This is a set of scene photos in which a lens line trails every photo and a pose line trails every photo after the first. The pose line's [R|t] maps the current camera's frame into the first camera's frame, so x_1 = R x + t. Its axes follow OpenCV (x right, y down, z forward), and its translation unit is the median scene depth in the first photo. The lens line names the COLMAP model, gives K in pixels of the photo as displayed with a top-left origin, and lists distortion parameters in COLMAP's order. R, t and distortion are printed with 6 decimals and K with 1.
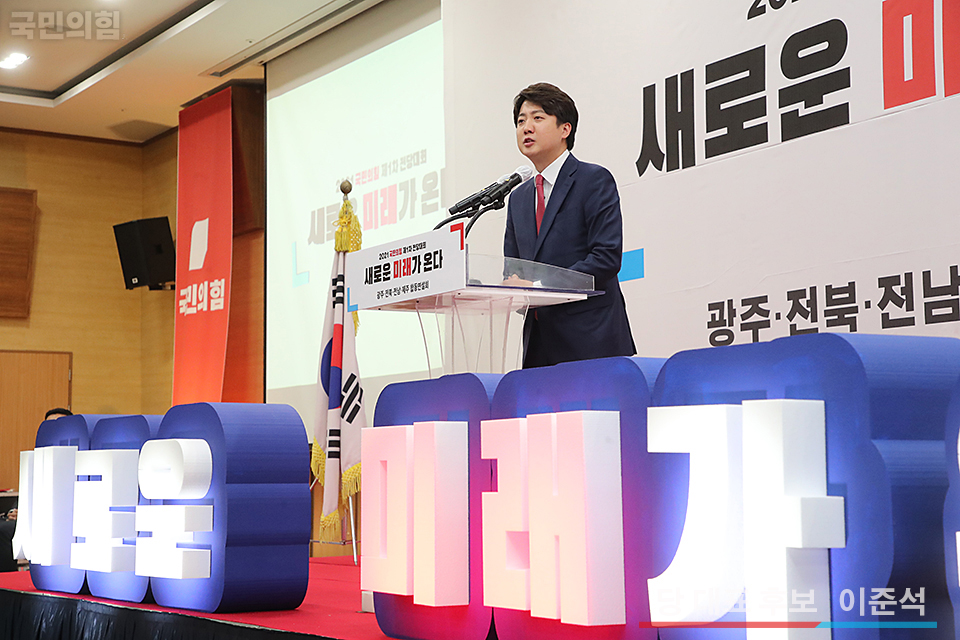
lens RADIAL K [[1688.2, 0, 465.7], [0, 1688.2, 317.5], [0, 0, 1]] dist [0.268964, 0.000000]
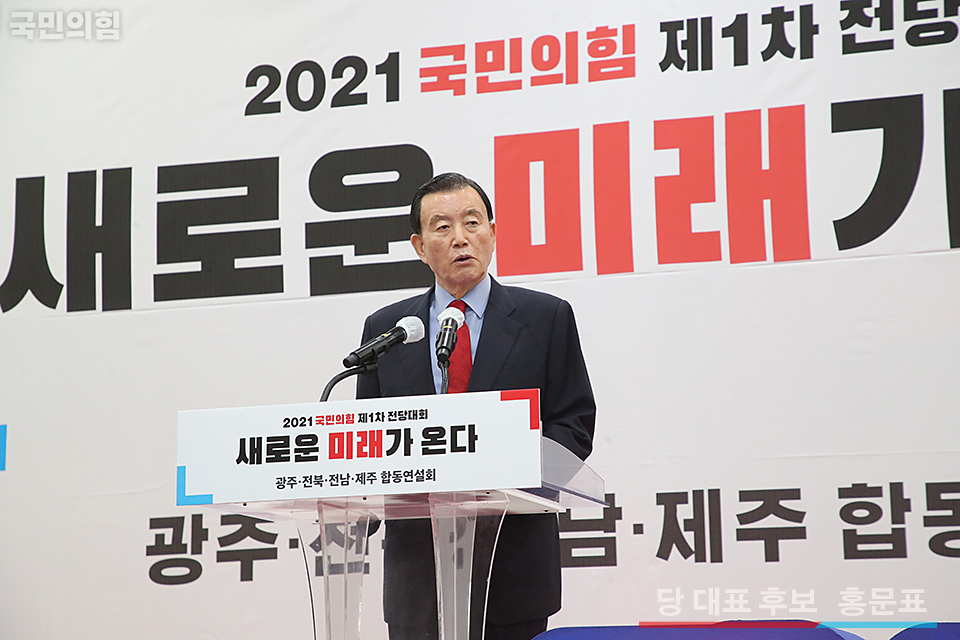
lens RADIAL K [[2518.4, 0, 483.7], [0, 2518.4, 327.4], [0, 0, 1]] dist [0.591838, 0.000000]
pose [[0.748107, 0.115236, 0.653496, -0.633050], [-0.057906, 0.992386, -0.108705, 0.028180], [-0.661047, 0.043482, 0.749084, 0.237595]]
